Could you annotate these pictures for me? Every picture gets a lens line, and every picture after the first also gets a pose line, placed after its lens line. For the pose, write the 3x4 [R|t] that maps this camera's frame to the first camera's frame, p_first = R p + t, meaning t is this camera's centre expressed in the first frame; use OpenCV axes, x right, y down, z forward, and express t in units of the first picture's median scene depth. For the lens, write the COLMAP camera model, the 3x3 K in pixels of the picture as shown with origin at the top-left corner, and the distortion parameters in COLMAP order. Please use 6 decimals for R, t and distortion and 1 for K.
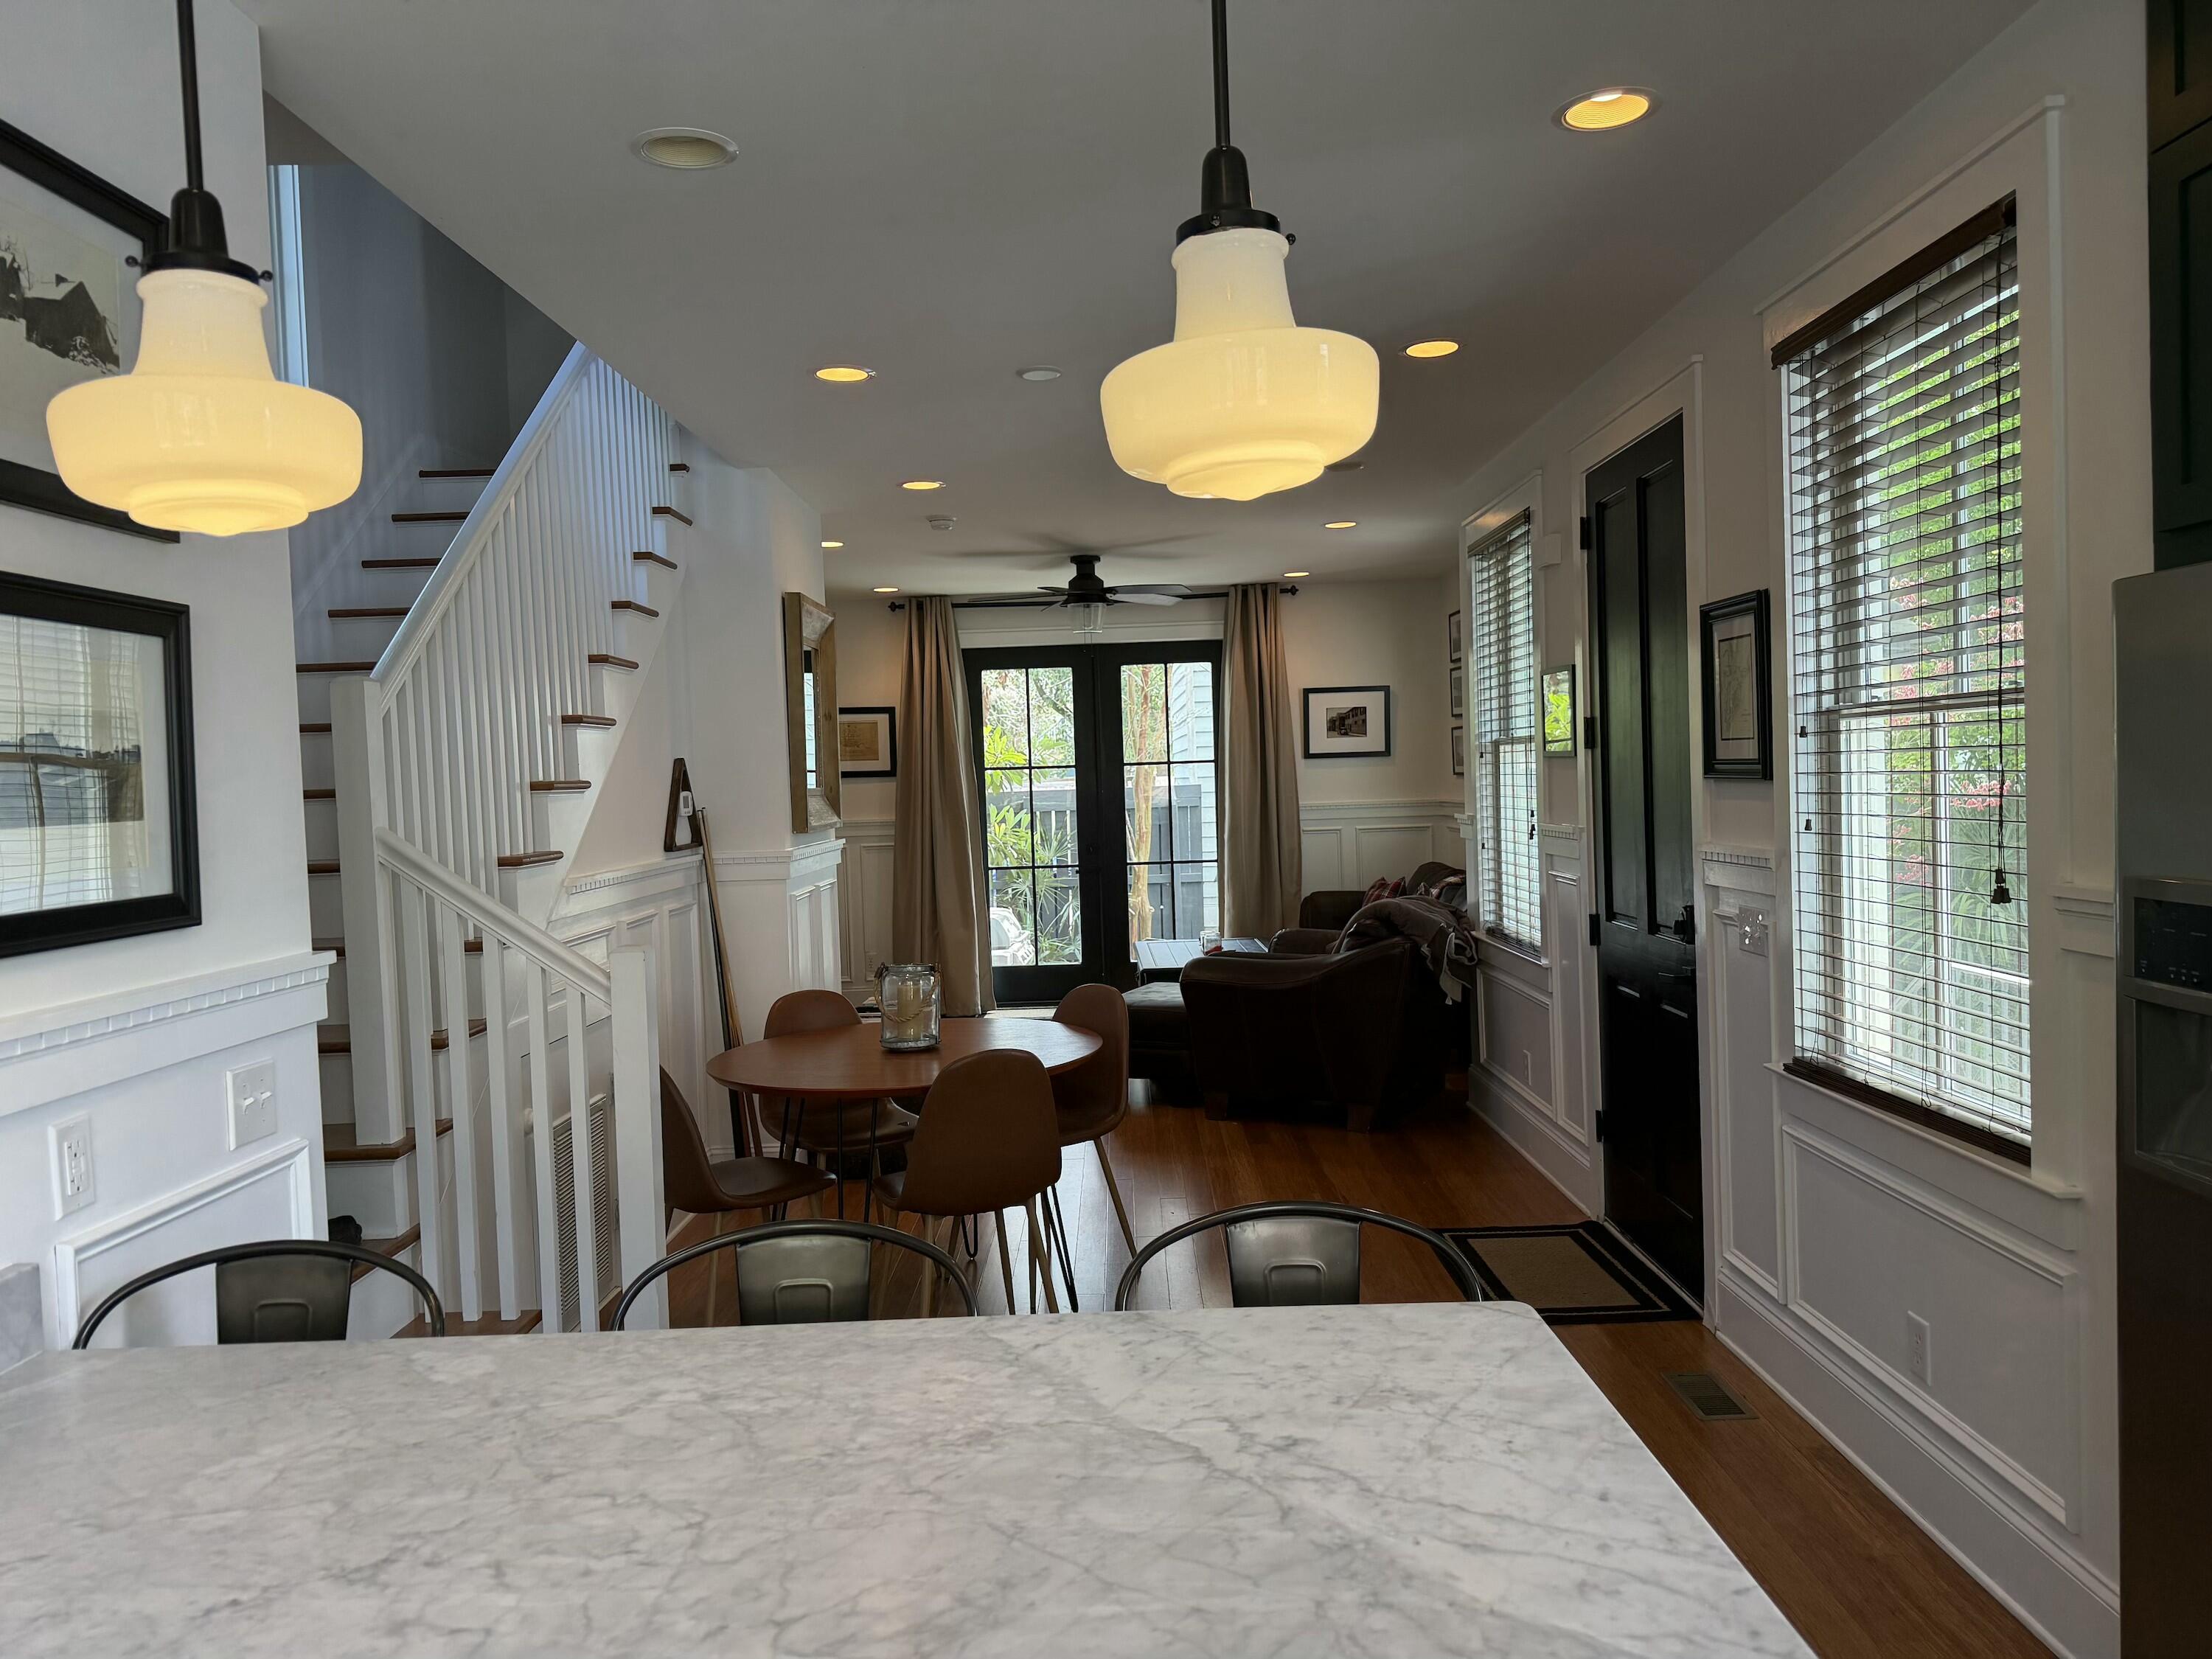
lens RADIAL K [[1567.3, 0, 1090.7], [0, 1567.3, 836.7], [0, 0, 1]] dist [0.070547, -0.071269]
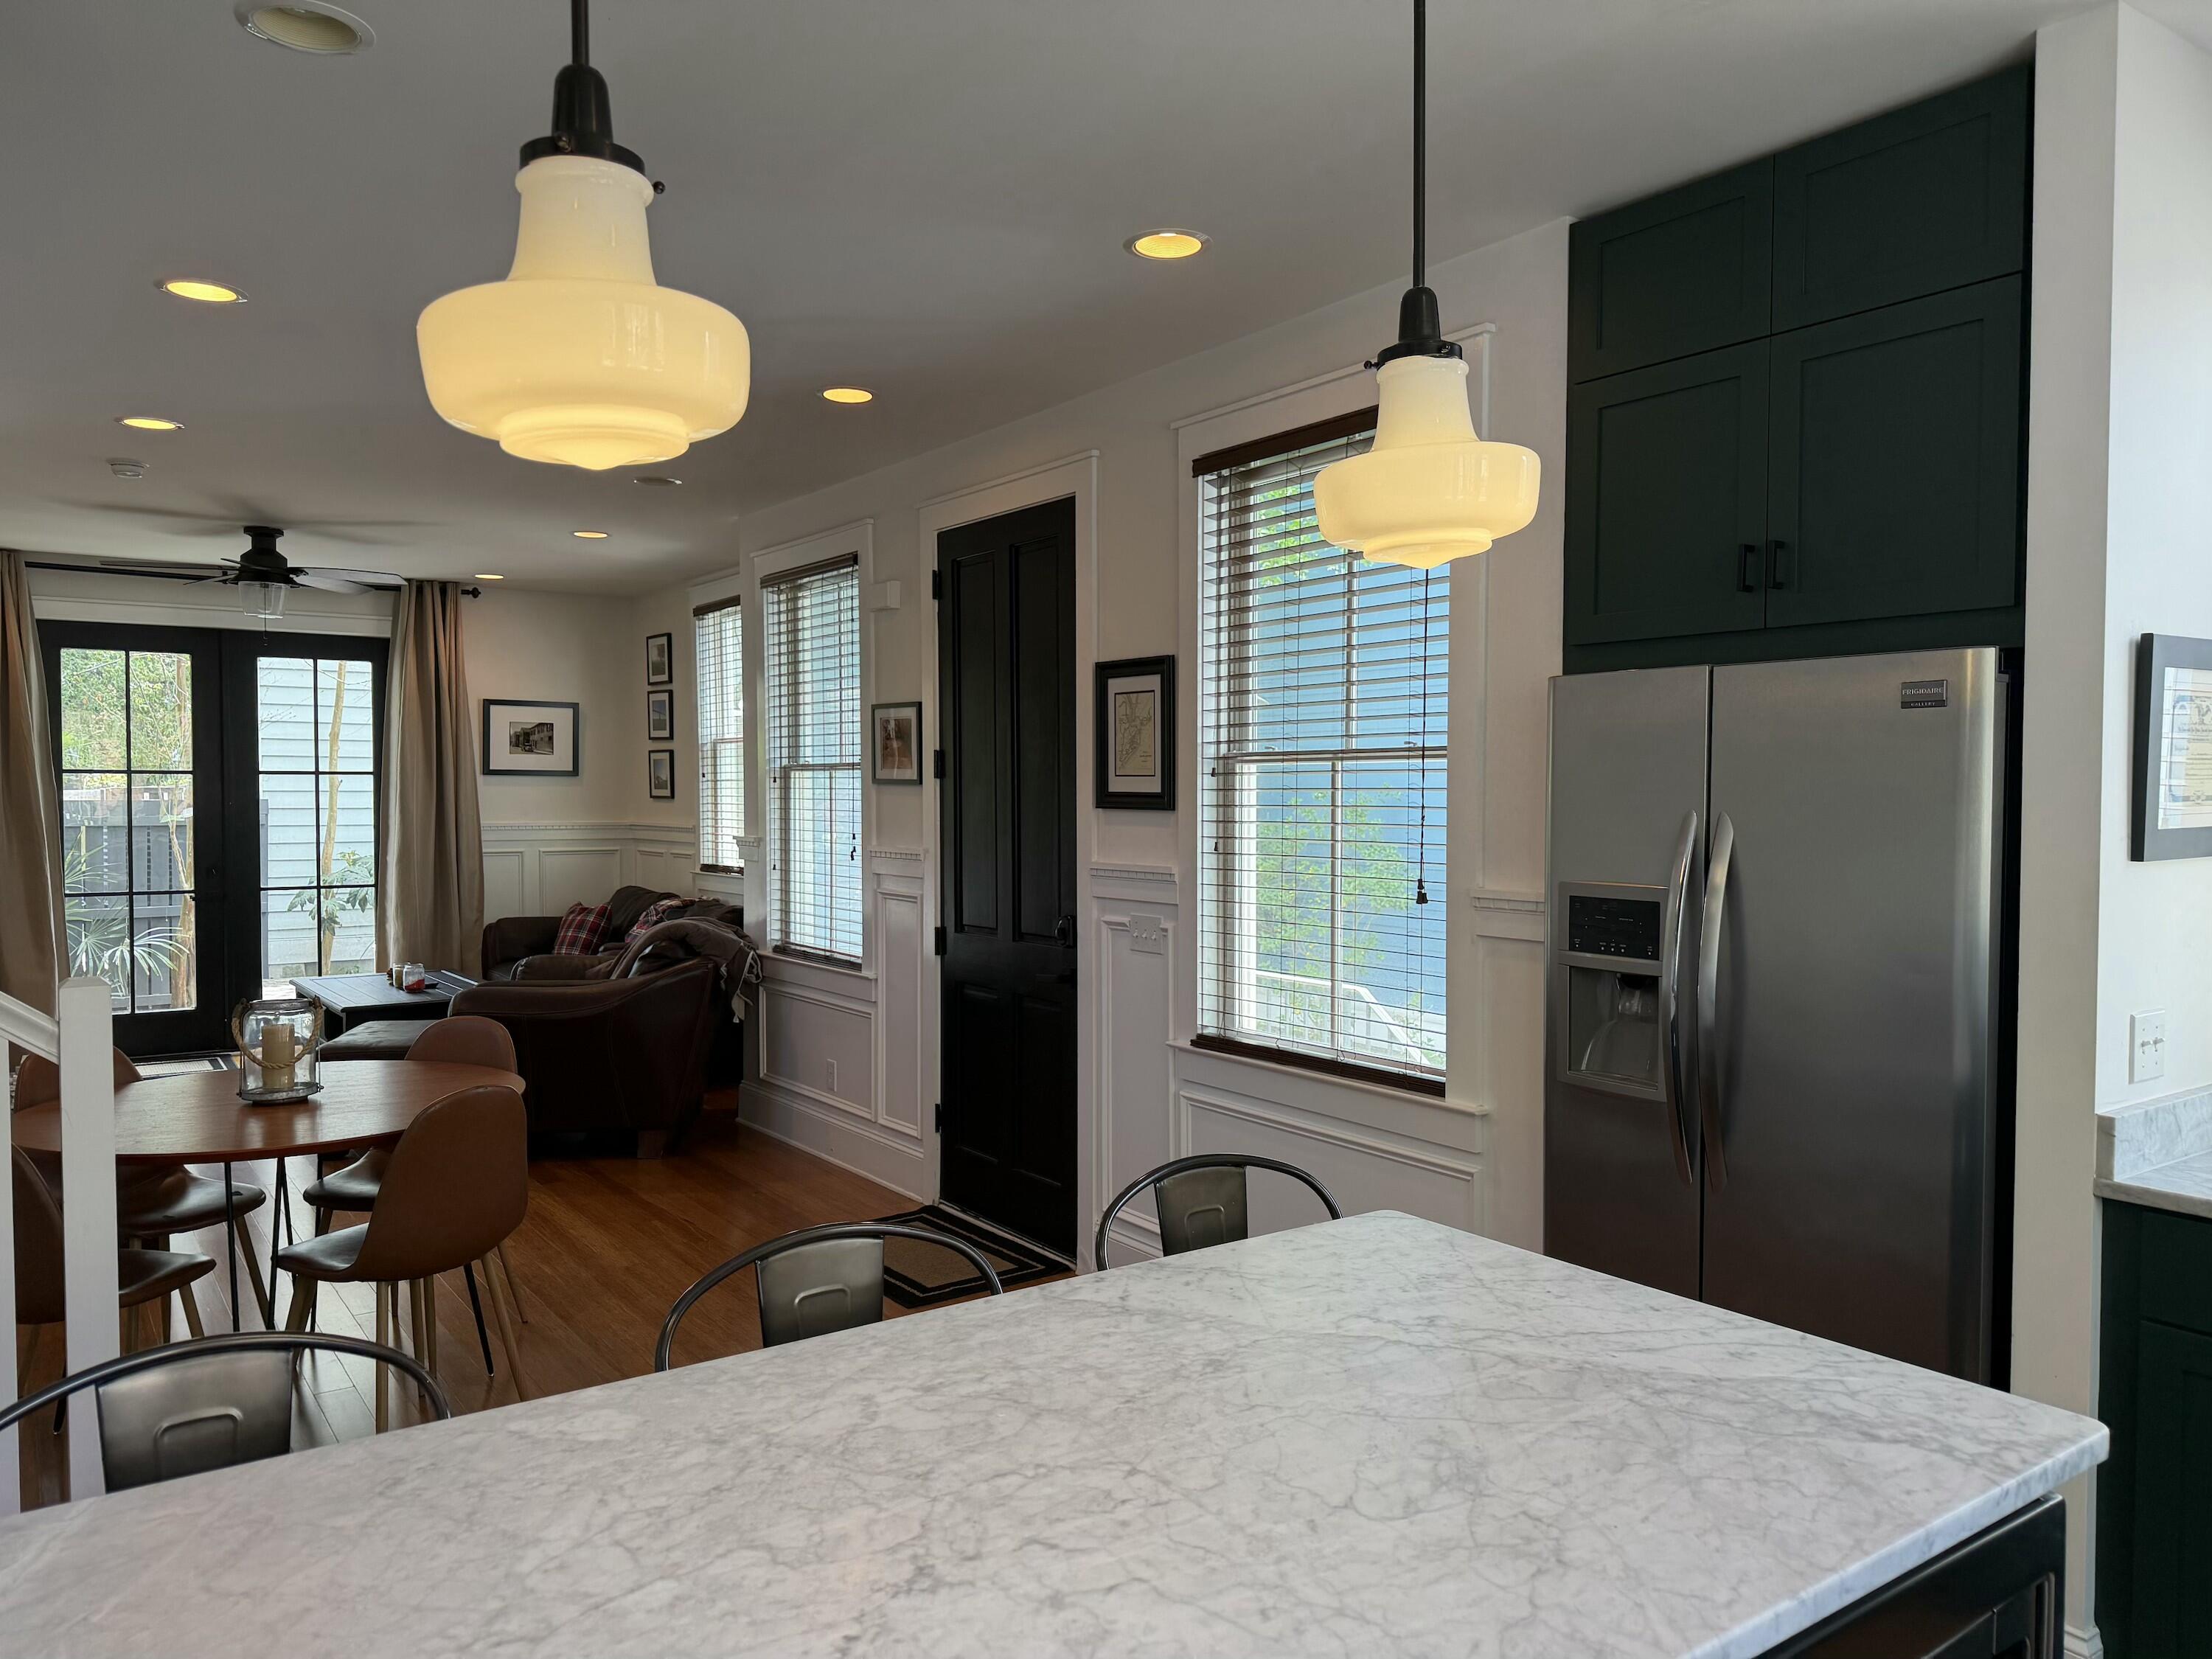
lens RADIAL K [[1567.3, 0, 1115.1], [0, 1567.3, 834.8], [0, 0, 1]] dist [0.070547, -0.071269]
pose [[0.801611, 0.020455, 0.597496, -0.348551], [-0.008406, 0.999701, -0.022947, 0.012186], [-0.597787, 0.013372, 0.801543, 0.058500]]
